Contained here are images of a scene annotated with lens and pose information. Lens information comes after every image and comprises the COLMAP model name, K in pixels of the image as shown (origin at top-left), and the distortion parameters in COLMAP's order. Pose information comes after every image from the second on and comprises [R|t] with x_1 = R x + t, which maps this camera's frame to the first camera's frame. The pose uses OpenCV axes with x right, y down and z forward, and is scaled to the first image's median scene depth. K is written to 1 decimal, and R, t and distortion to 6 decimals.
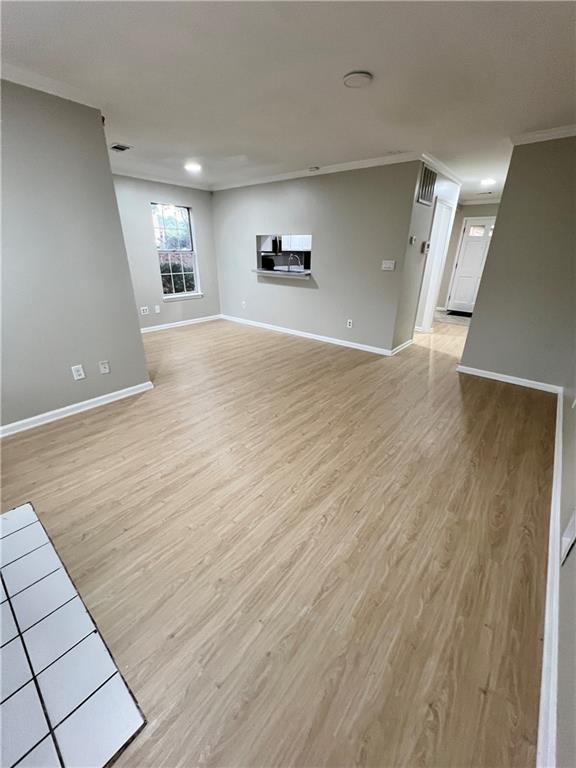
lens RADIAL K [[305.6, 0, 284.2], [0, 305.6, 385.8], [0, 0, 1]] dist [0.008398, 0.000497]
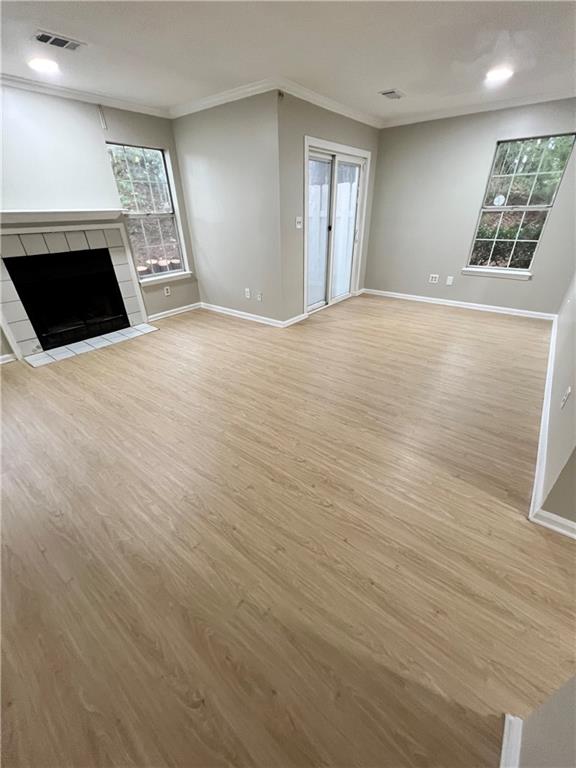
lens RADIAL K [[305.6, 0, 288.6], [0, 305.6, 382.3], [0, 0, 1]] dist [0.008398, 0.000497]
pose [[0.040262, 0.478688, -0.877061, 0.830741], [-0.393136, 0.814564, 0.426531, -0.384950], [0.918598, 0.327632, 0.220985, 0.918188]]
